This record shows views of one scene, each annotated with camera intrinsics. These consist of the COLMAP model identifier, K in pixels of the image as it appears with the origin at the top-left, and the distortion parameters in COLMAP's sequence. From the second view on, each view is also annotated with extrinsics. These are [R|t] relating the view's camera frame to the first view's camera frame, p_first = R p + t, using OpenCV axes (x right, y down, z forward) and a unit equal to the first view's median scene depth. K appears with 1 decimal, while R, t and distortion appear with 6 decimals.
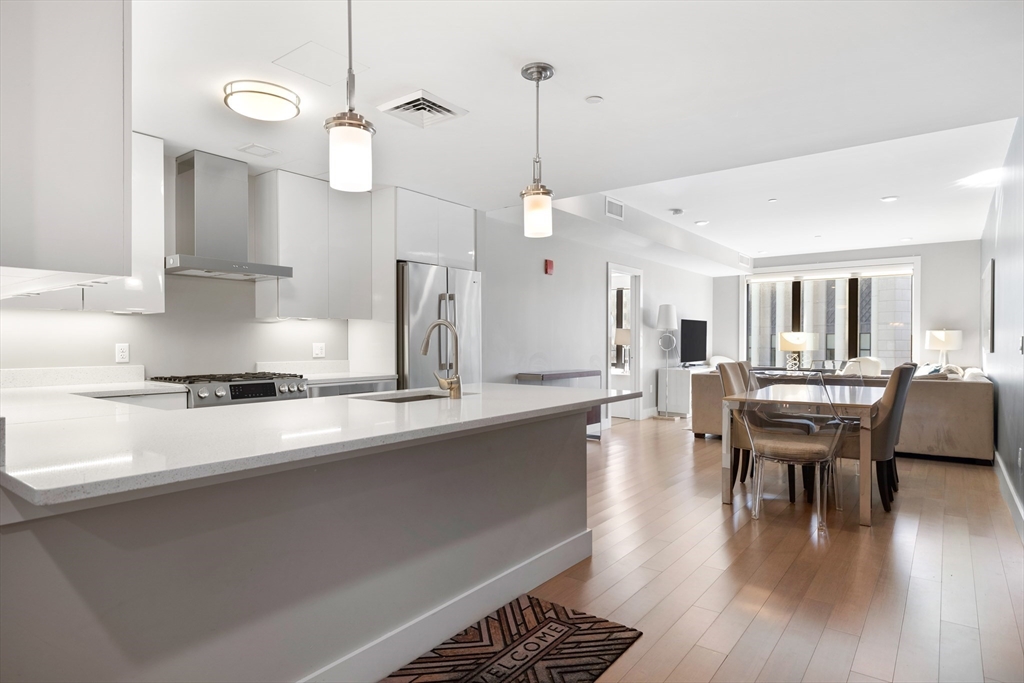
lens RADIAL K [[574.9, 0, 514.1], [0, 574.9, 344.7], [0, 0, 1]] dist [-0.003216, -0.000451]
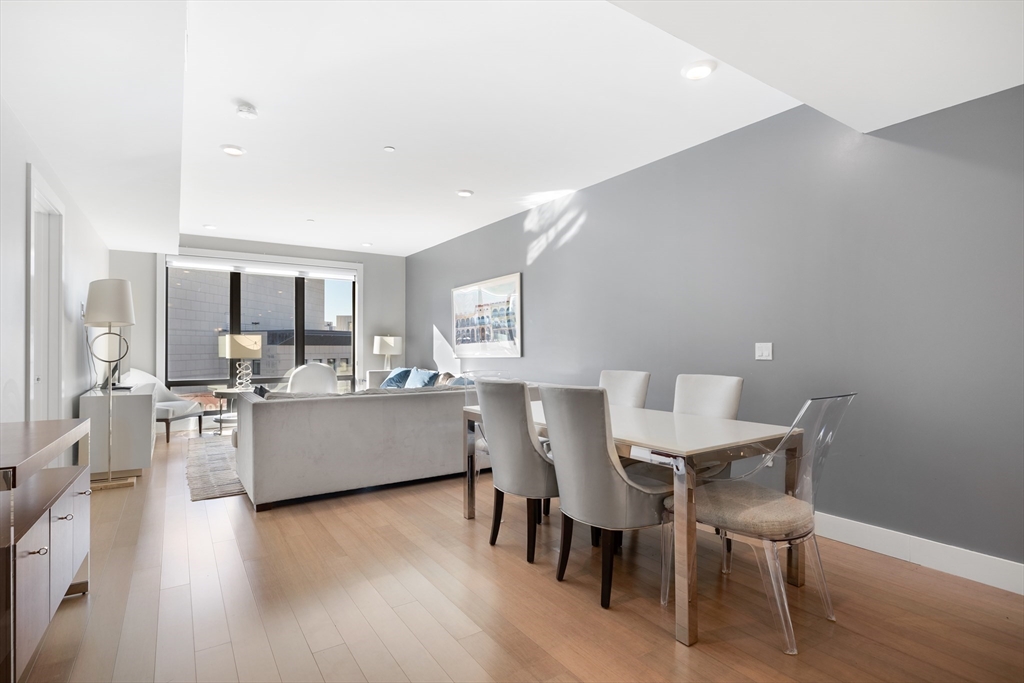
lens RADIAL K [[509.9, 0, 513.0], [0, 509.9, 345.9], [0, 0, 1]] dist [-0.000912, -0.000152]
pose [[0.333998, 0.002367, 0.942571, -0.058792], [0.003334, 0.999988, -0.003693, -0.002491], [-0.942568, 0.004376, 0.333986, 0.401507]]
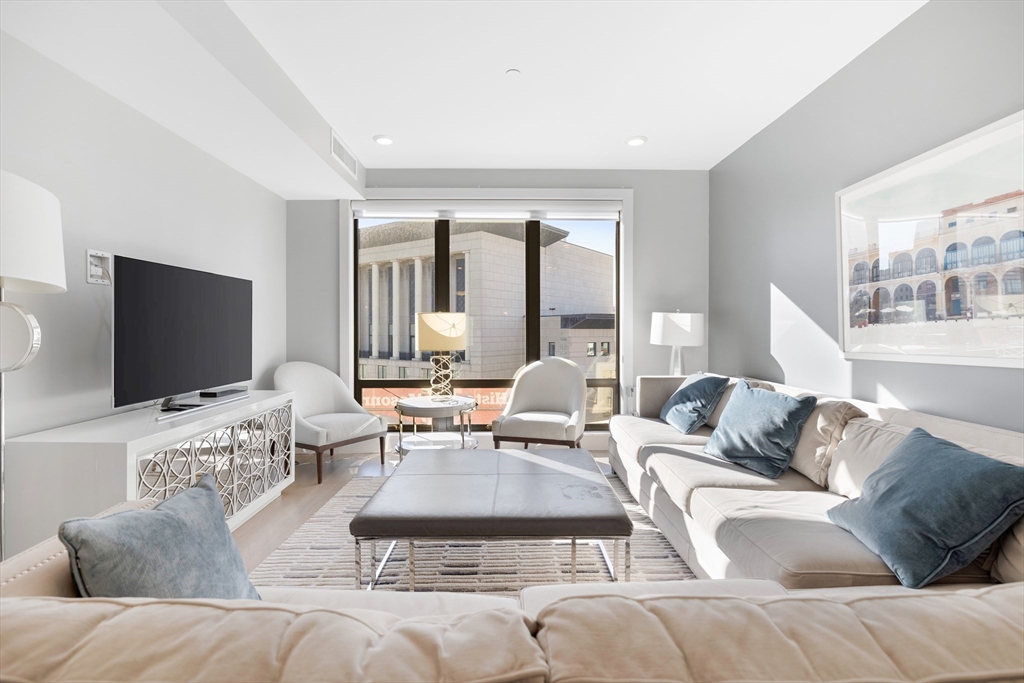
lens RADIAL K [[491.7, 0, 498.3], [0, 491.7, 342.2], [0, 0, 1]] dist [-0.001424, 0.000057]
pose [[0.801198, -0.015192, 0.598206, 0.262206], [0.003510, 0.999780, 0.020689, -0.004755], [-0.598389, -0.014476, 0.801075, 0.611765]]
